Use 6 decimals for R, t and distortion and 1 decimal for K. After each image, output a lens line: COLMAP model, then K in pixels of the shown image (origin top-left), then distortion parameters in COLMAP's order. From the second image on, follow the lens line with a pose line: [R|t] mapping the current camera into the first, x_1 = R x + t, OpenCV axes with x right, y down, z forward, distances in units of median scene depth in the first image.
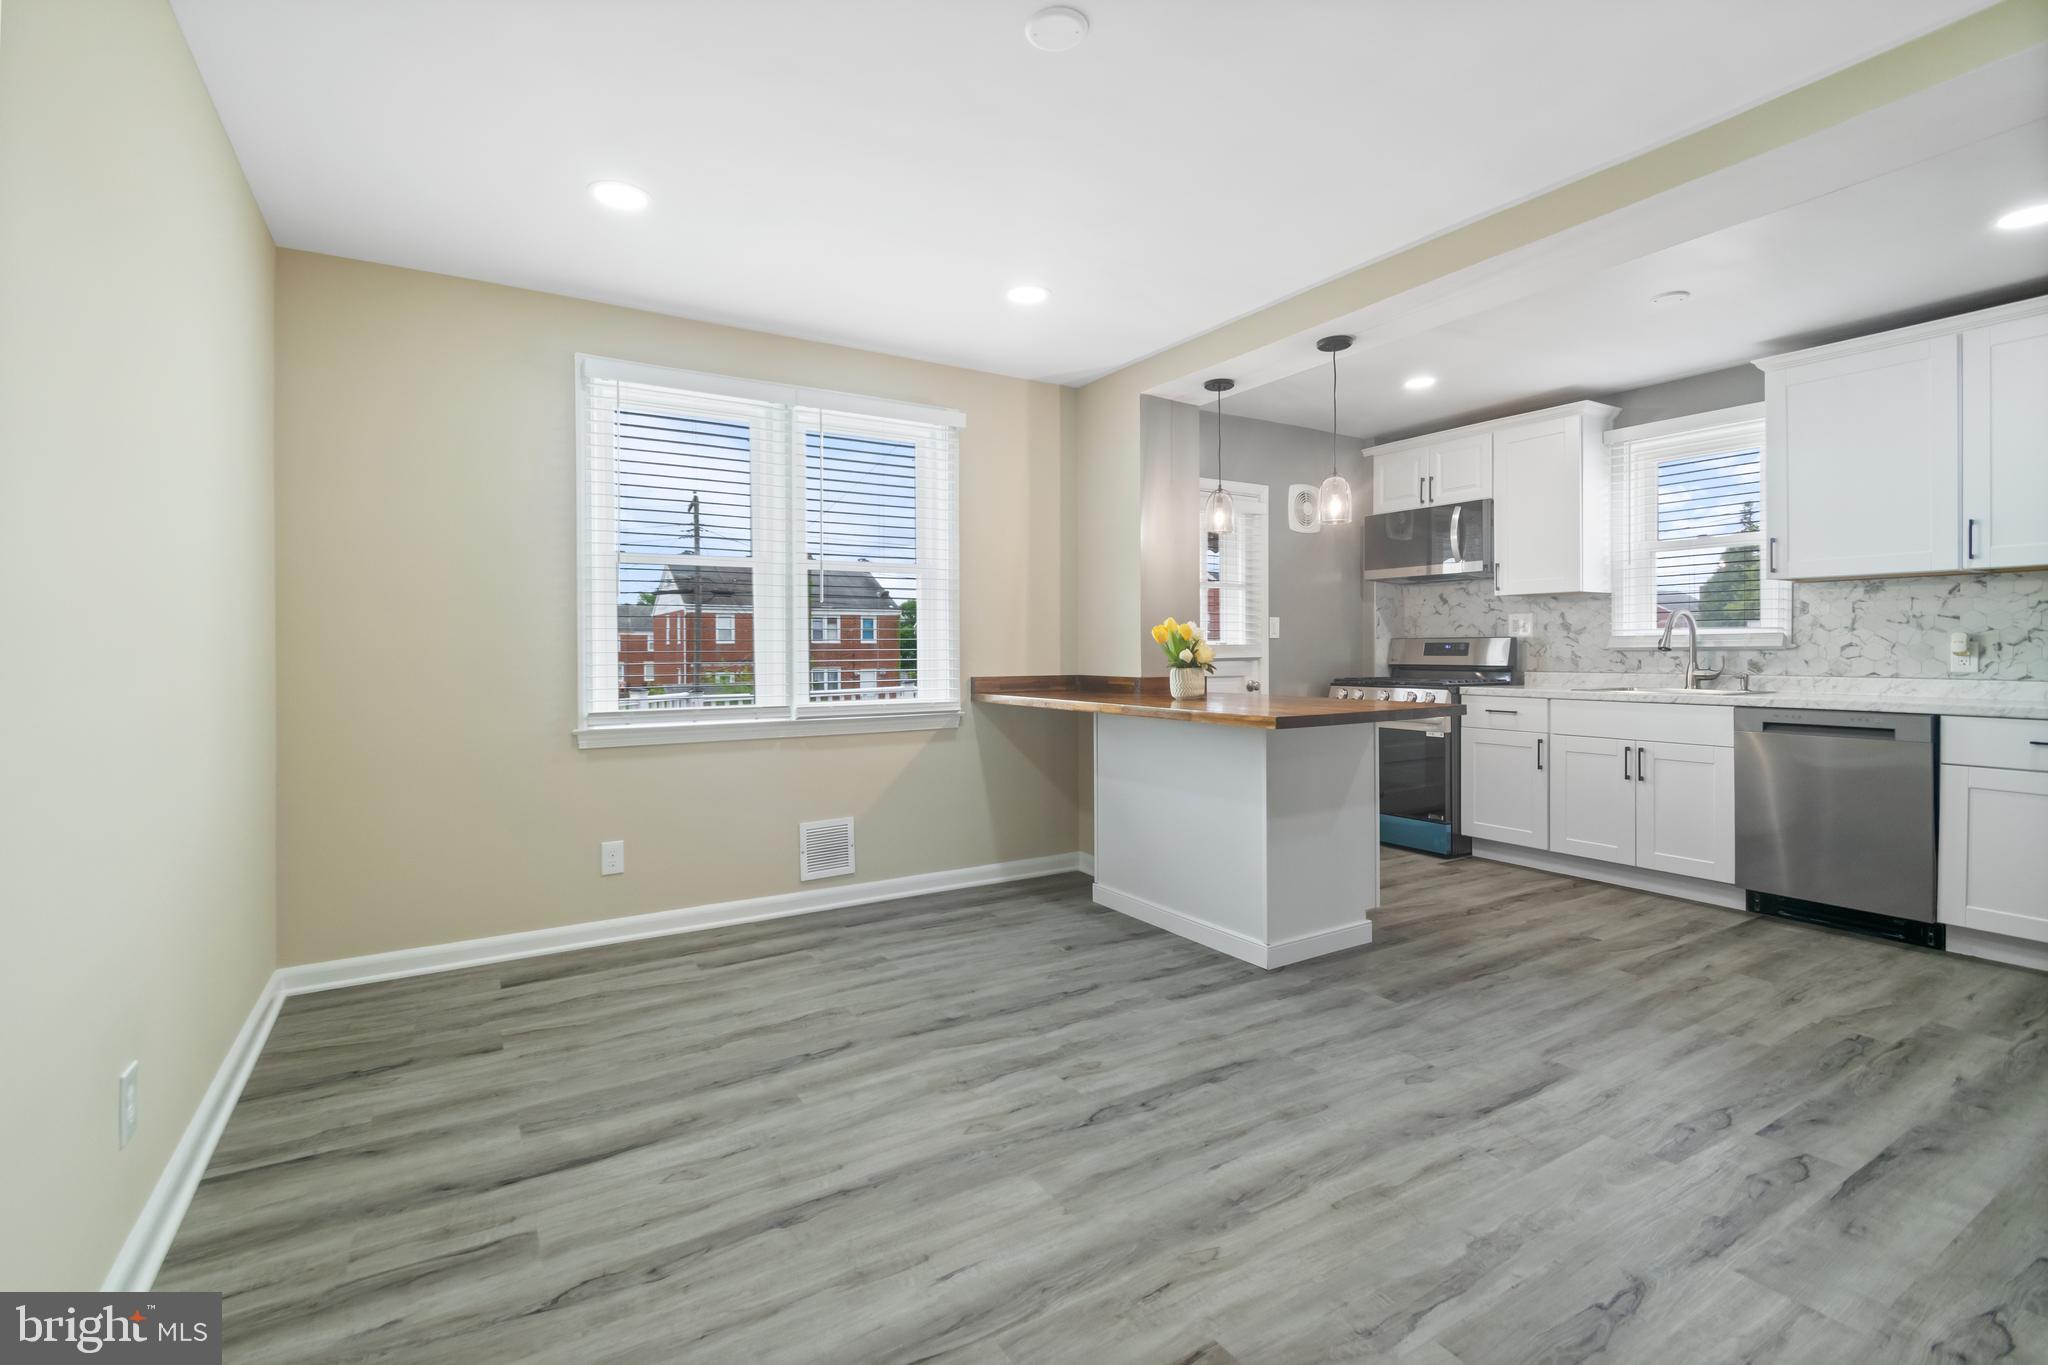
lens RADIAL K [[898.0, 0, 997.8], [0, 898.0, 651.5], [0, 0, 1]] dist [0.005379, -0.005219]
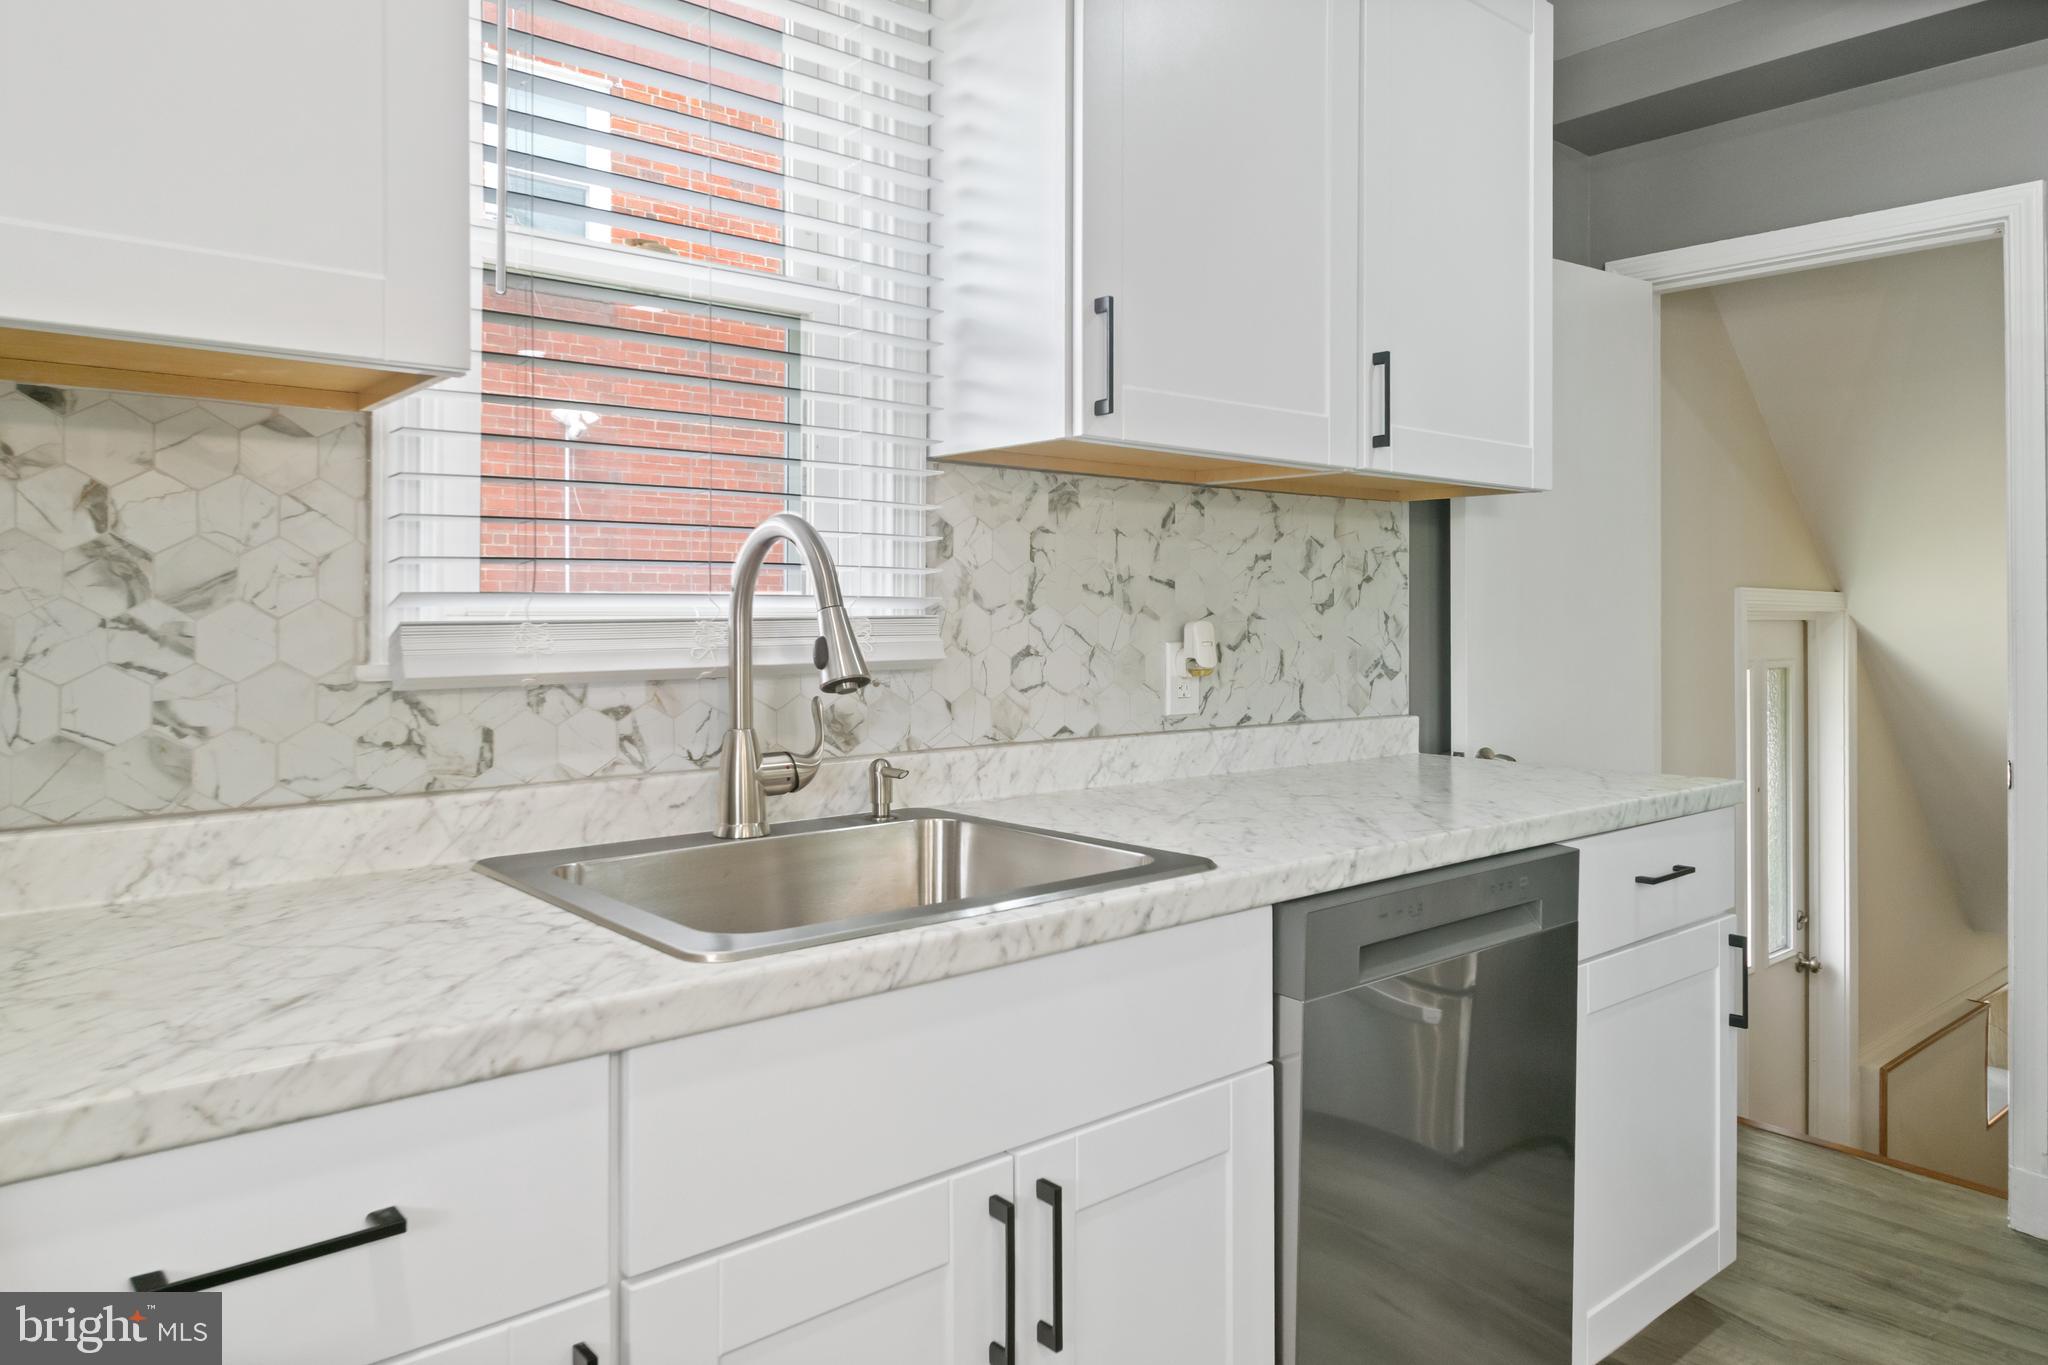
lens RADIAL K [[1352.4, 0, 977.7], [0, 1352.4, 608.8], [0, 0, 1]] dist [0.003814, -0.000234]
pose [[-0.165002, 0.004092, 0.986285, 0.500418], [0.000415, 0.999992, -0.004080, -0.026043], [-0.986293, -0.000264, -0.165002, 1.291407]]
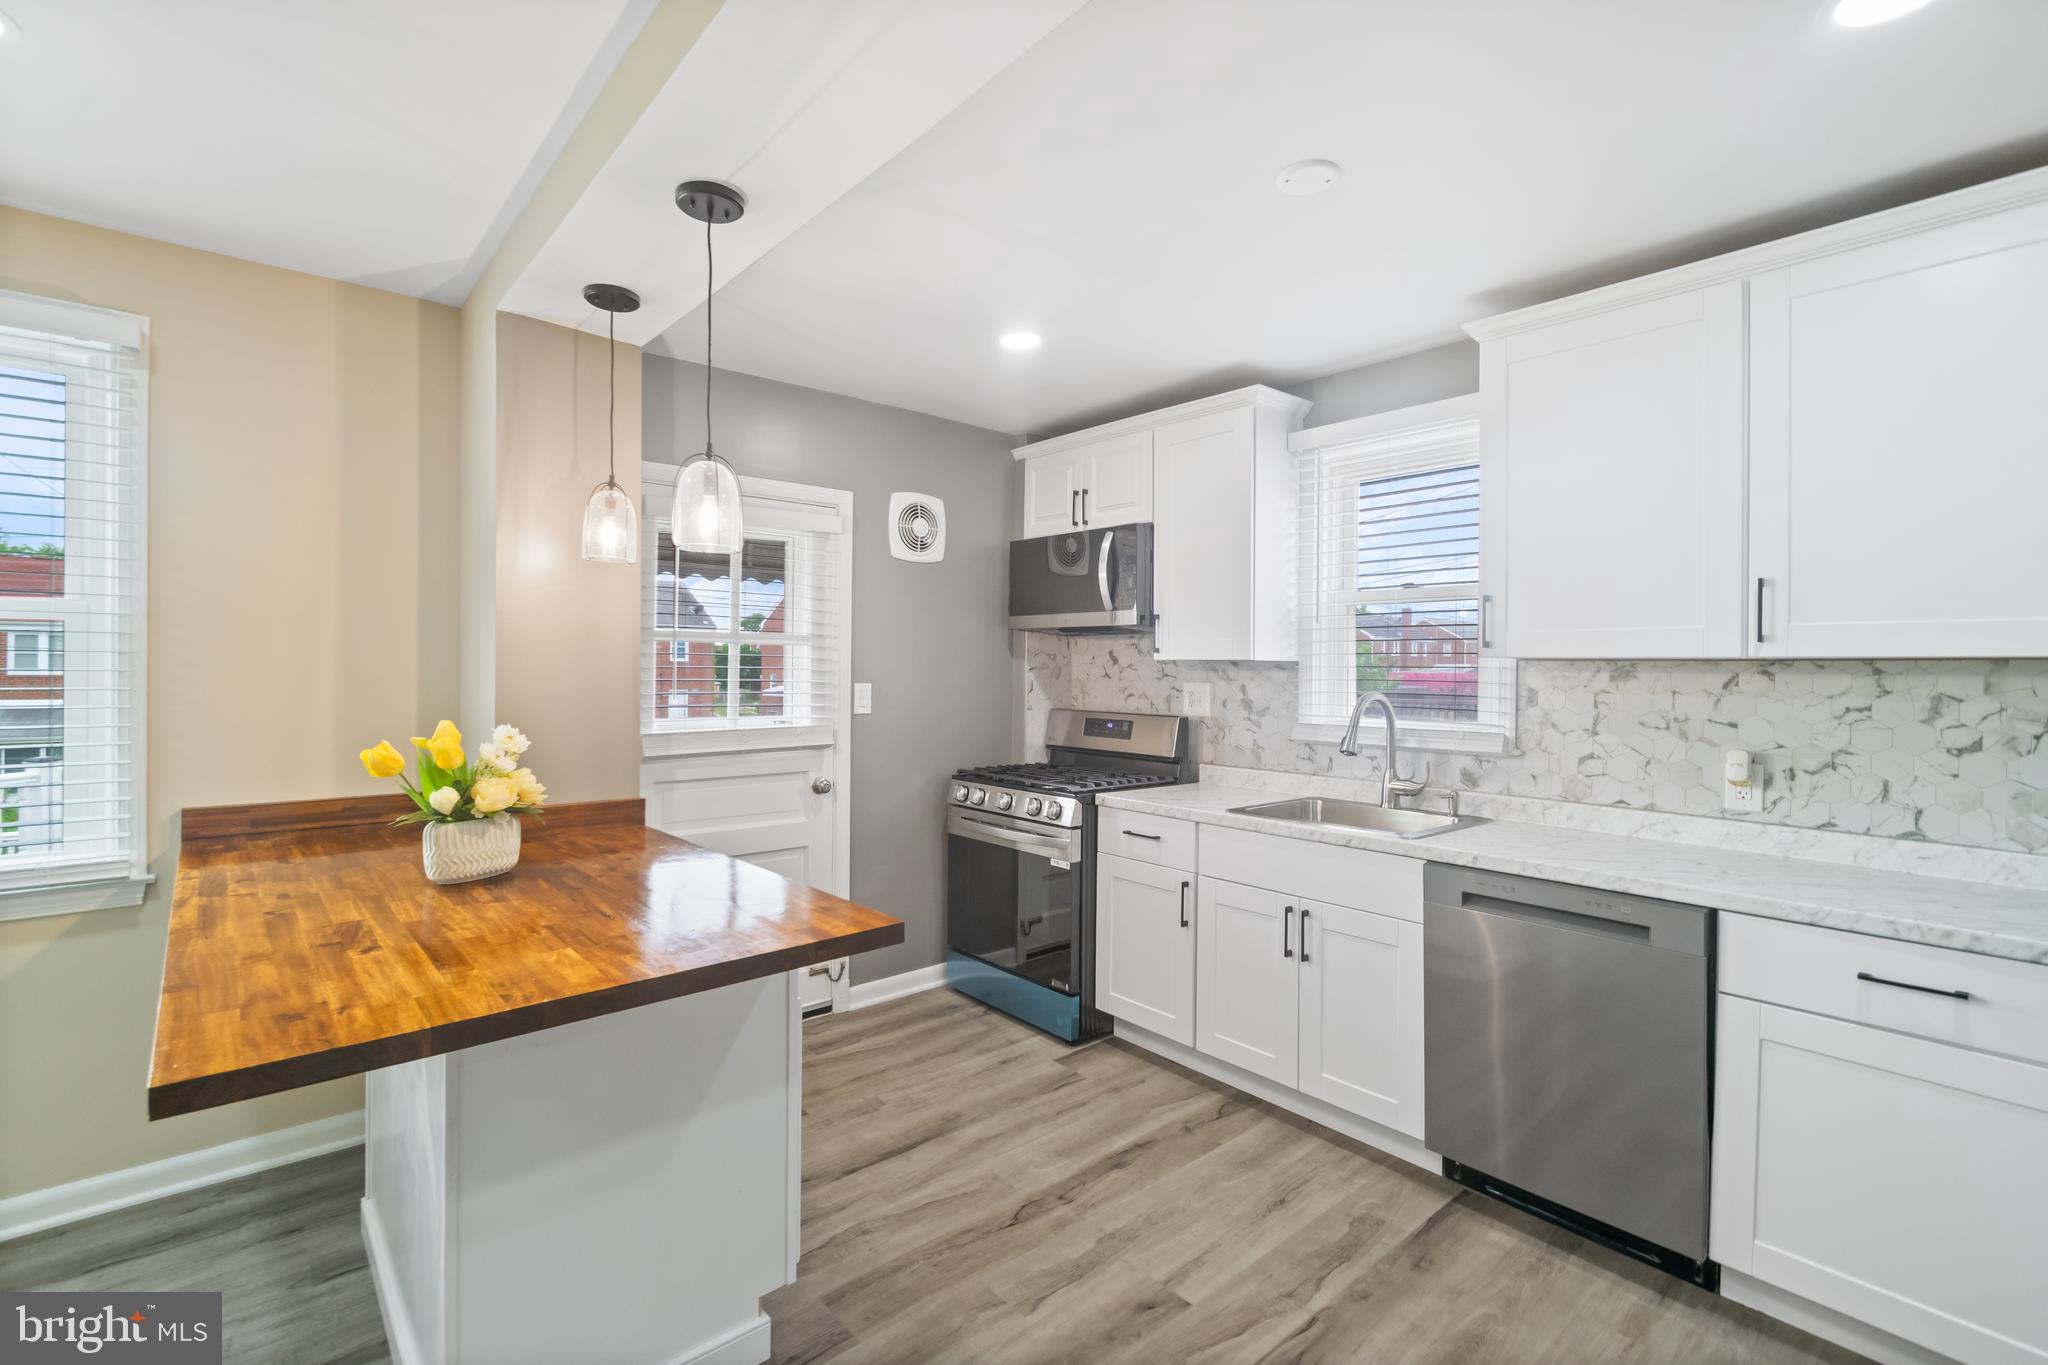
lens RADIAL K [[898.0, 0, 997.8], [0, 898.0, 667.2], [0, 0, 1]] dist [0.005379, -0.005219]
pose [[0.986728, 0.011451, 0.161978, 0.469108], [-0.011124, 0.999934, -0.002923, -0.078318], [-0.162001, 0.001082, 0.986790, 0.476697]]
